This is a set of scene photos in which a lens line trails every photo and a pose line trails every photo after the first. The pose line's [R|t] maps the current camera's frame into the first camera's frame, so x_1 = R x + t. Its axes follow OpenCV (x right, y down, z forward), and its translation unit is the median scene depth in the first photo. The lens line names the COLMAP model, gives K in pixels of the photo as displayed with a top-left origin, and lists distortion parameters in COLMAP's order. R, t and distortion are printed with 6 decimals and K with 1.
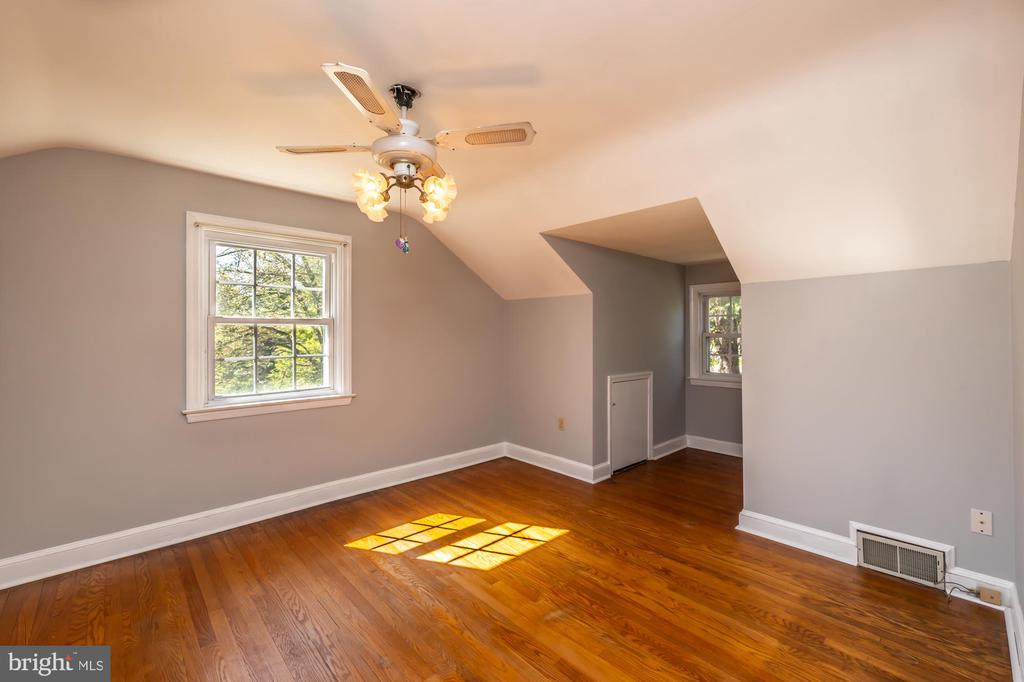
lens RADIAL K [[434.1, 0, 511.0], [0, 434.1, 333.6], [0, 0, 1]] dist [-0.001211, 0.001325]
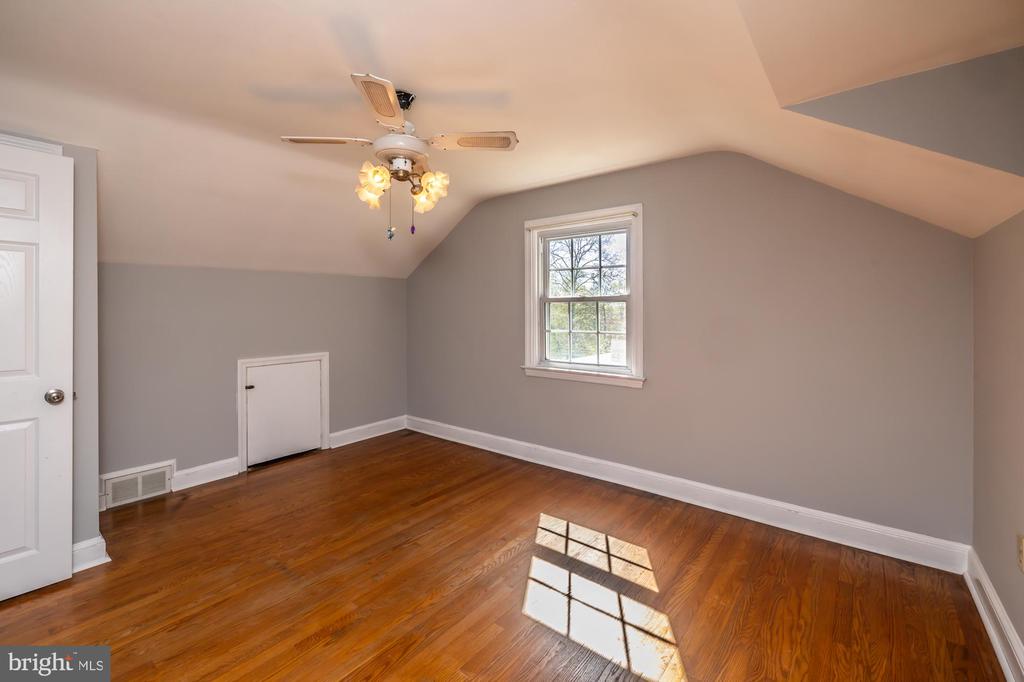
lens RADIAL K [[434.1, 0, 504.2], [0, 434.1, 316.1], [0, 0, 1]] dist [-0.001211, 0.001325]
pose [[0.146548, 0.012125, -0.989129, 0.565742], [-0.002261, 0.999926, 0.011923, 0.001366], [0.989201, 0.000490, 0.146564, 0.681683]]
